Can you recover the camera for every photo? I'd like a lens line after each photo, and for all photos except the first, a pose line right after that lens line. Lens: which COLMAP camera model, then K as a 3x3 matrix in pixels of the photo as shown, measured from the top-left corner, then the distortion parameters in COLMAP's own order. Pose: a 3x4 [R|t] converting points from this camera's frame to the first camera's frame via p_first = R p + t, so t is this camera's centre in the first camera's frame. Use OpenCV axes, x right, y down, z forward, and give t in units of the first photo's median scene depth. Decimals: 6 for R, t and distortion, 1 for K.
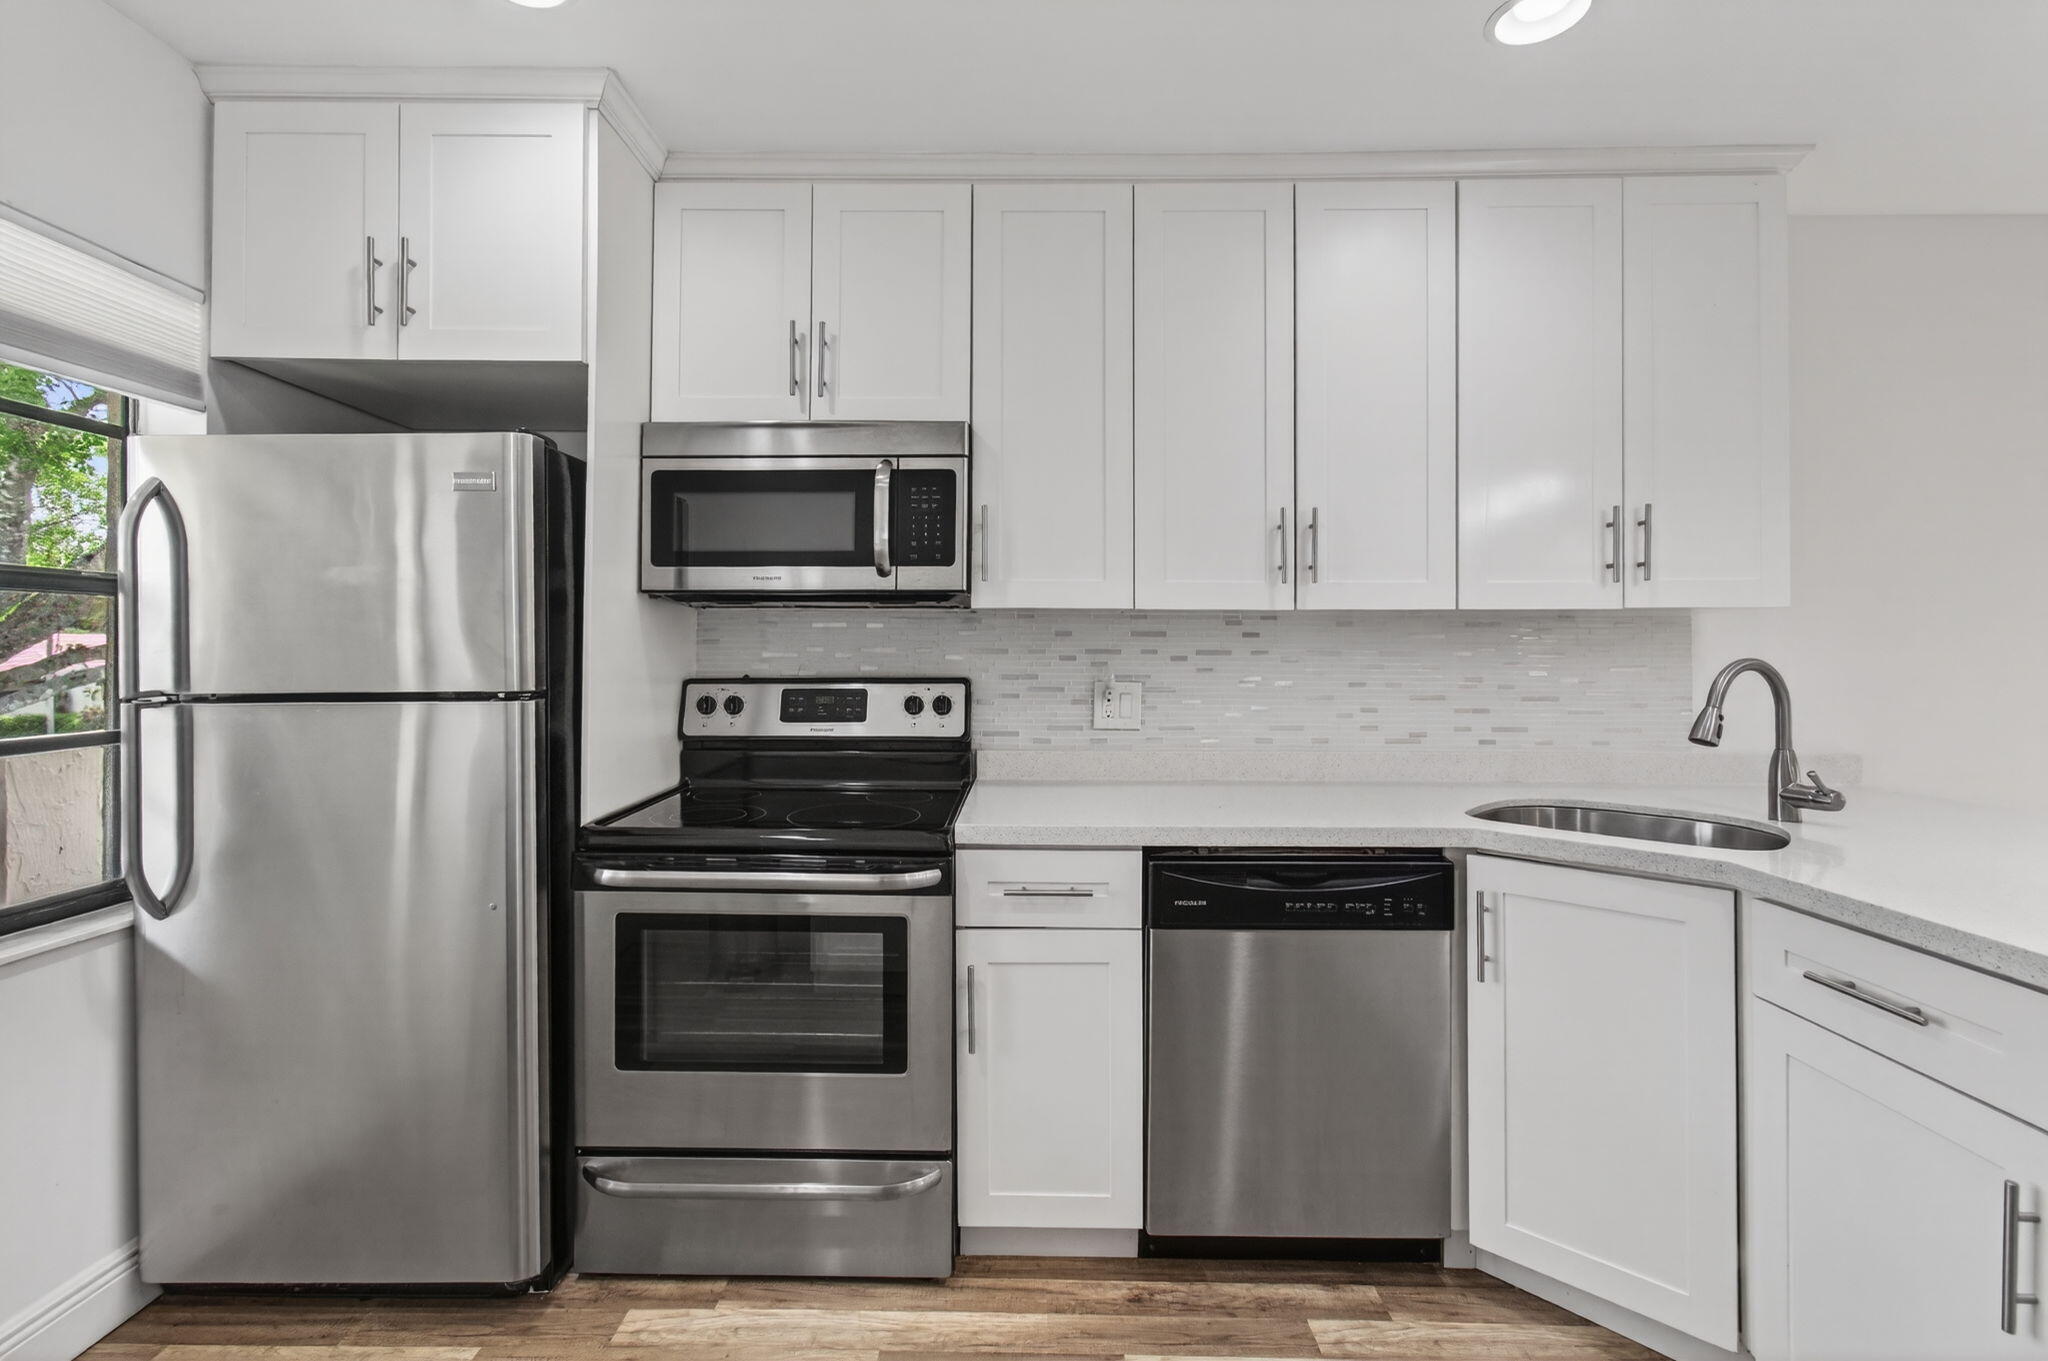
lens RADIAL K [[908.6, 0, 1007.0], [0, 908.6, 649.0], [0, 0, 1]] dist [-0.003150, 0.003431]
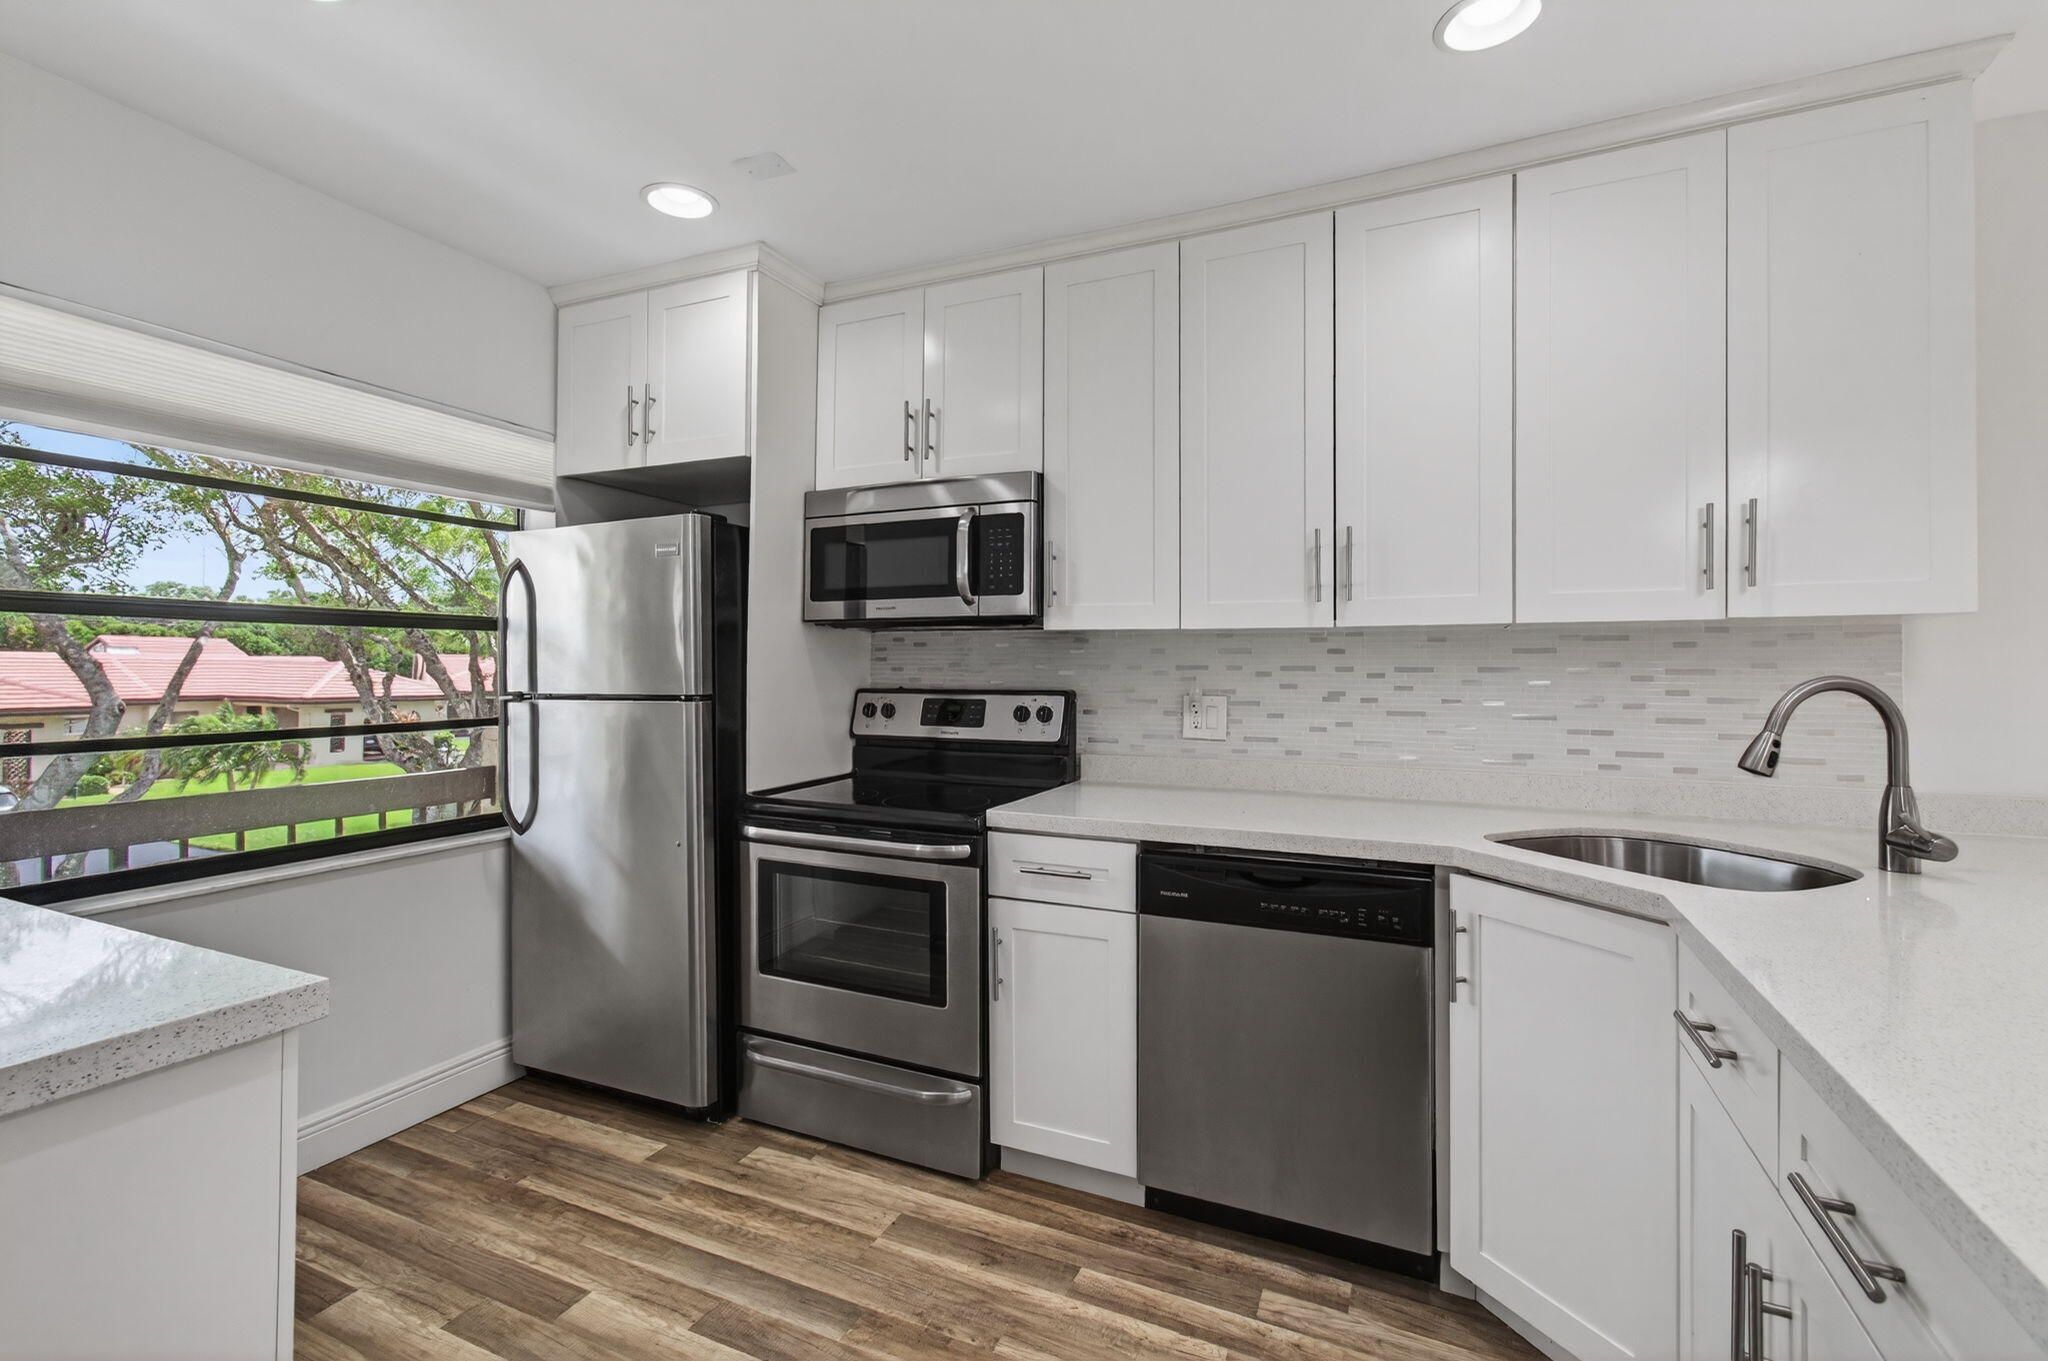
lens RADIAL K [[908.6, 0, 1032.4], [0, 908.6, 665.1], [0, 0, 1]] dist [-0.003150, 0.003431]
pose [[0.916720, -0.000163, -0.399531, 0.477106], [0.000545, 0.999999, 0.000841, -0.001674], [0.399530, -0.000989, 0.916719, -0.087606]]
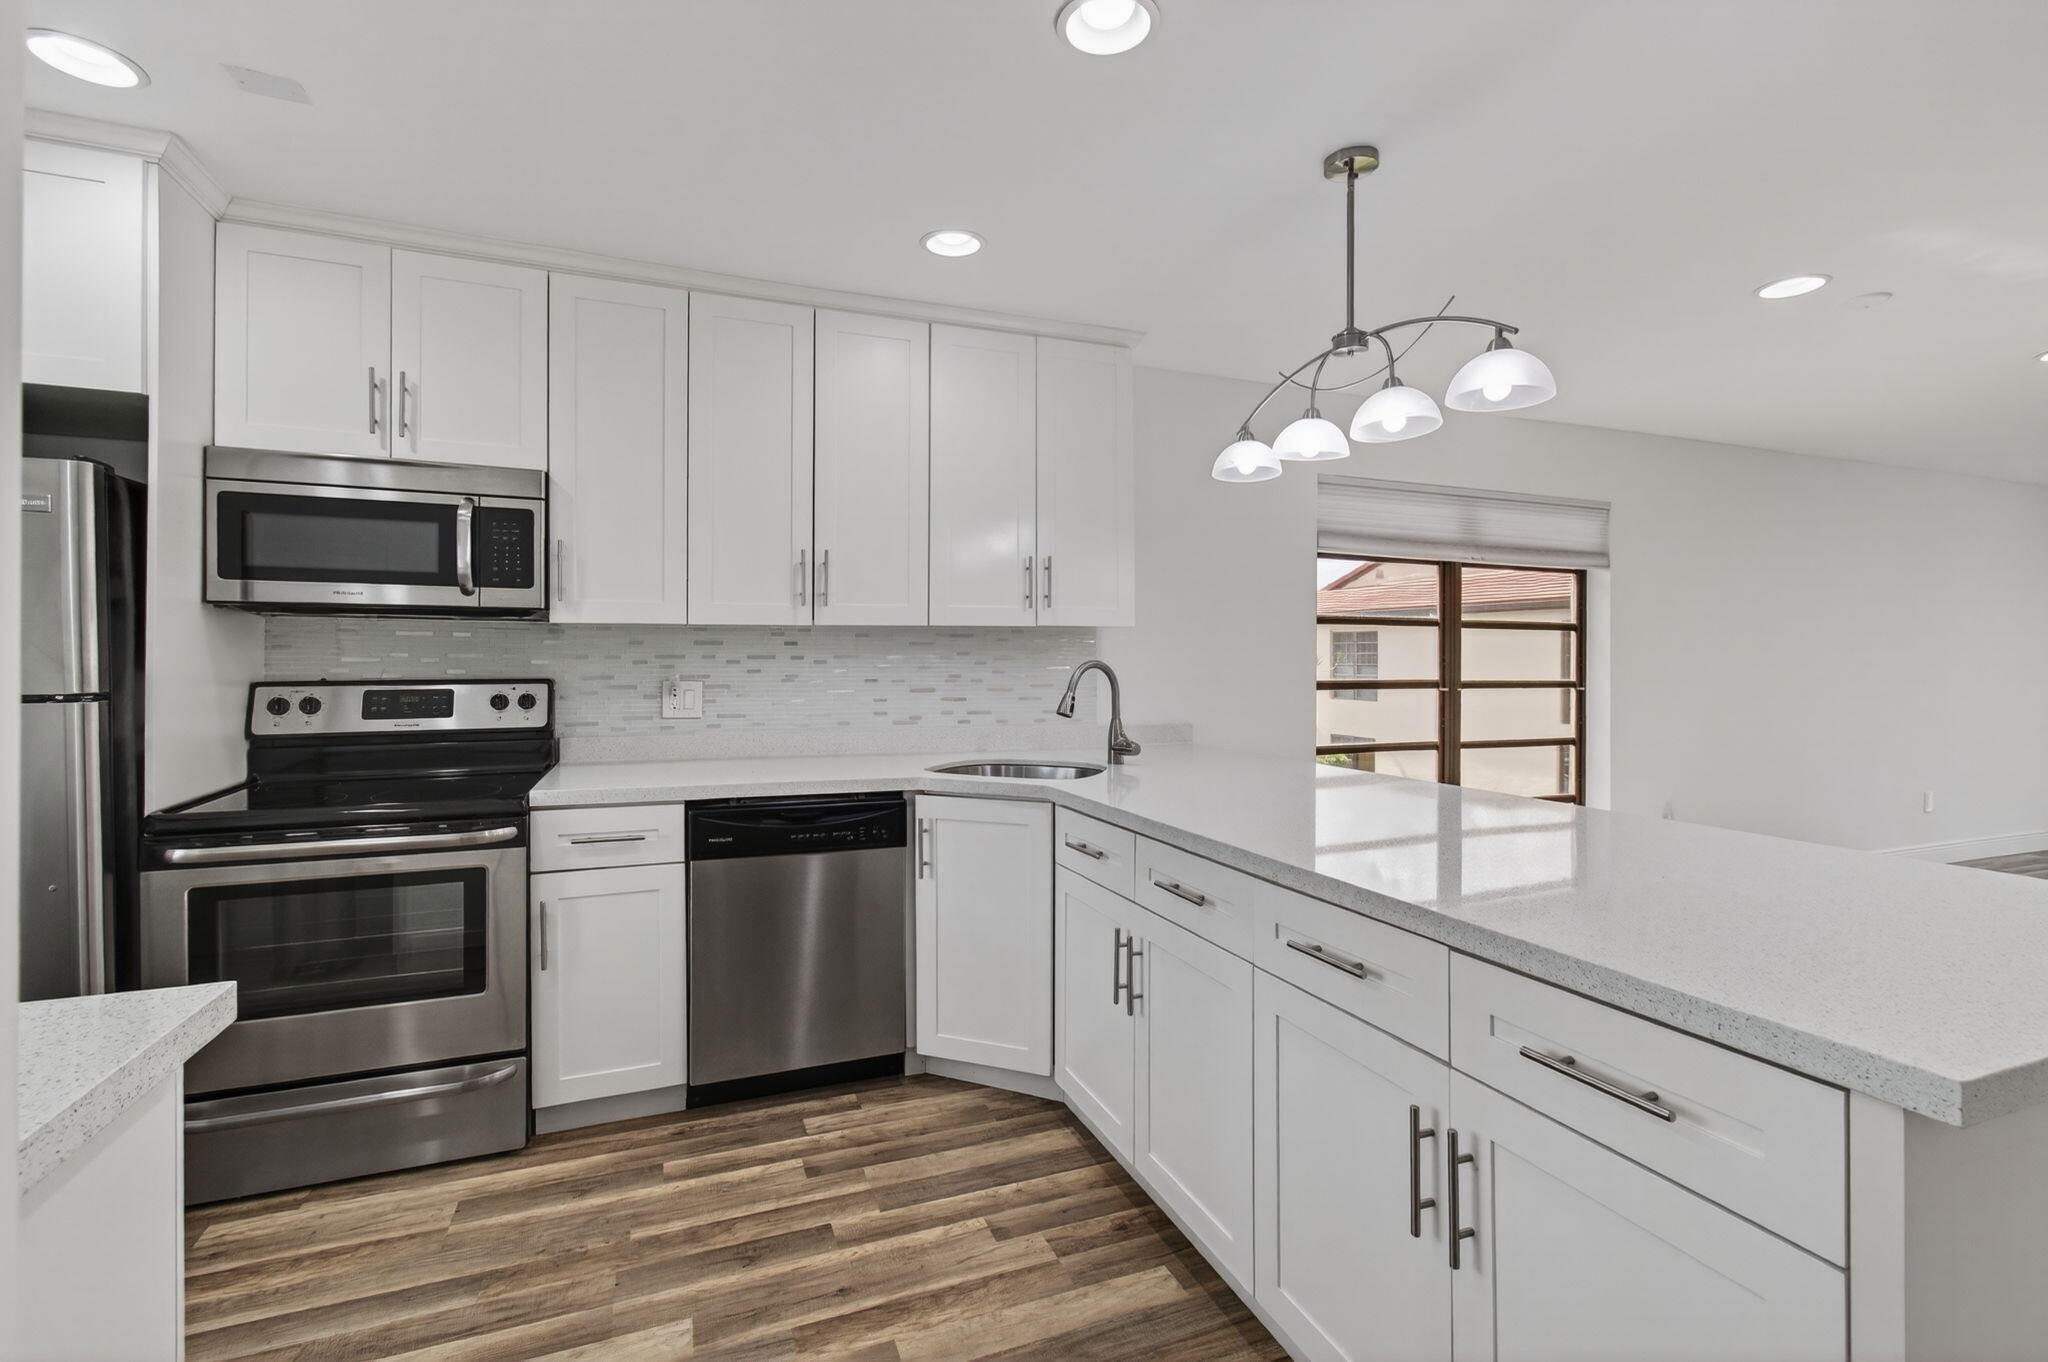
lens RADIAL K [[908.6, 0, 1018.7], [0, 908.6, 661.9], [0, 0, 1]] dist [-0.003150, 0.003431]
pose [[0.922362, -0.001696, 0.386322, 0.083951], [-0.003456, 0.999914, 0.012641, -0.009040], [-0.386311, -0.012995, 0.922277, -0.427096]]
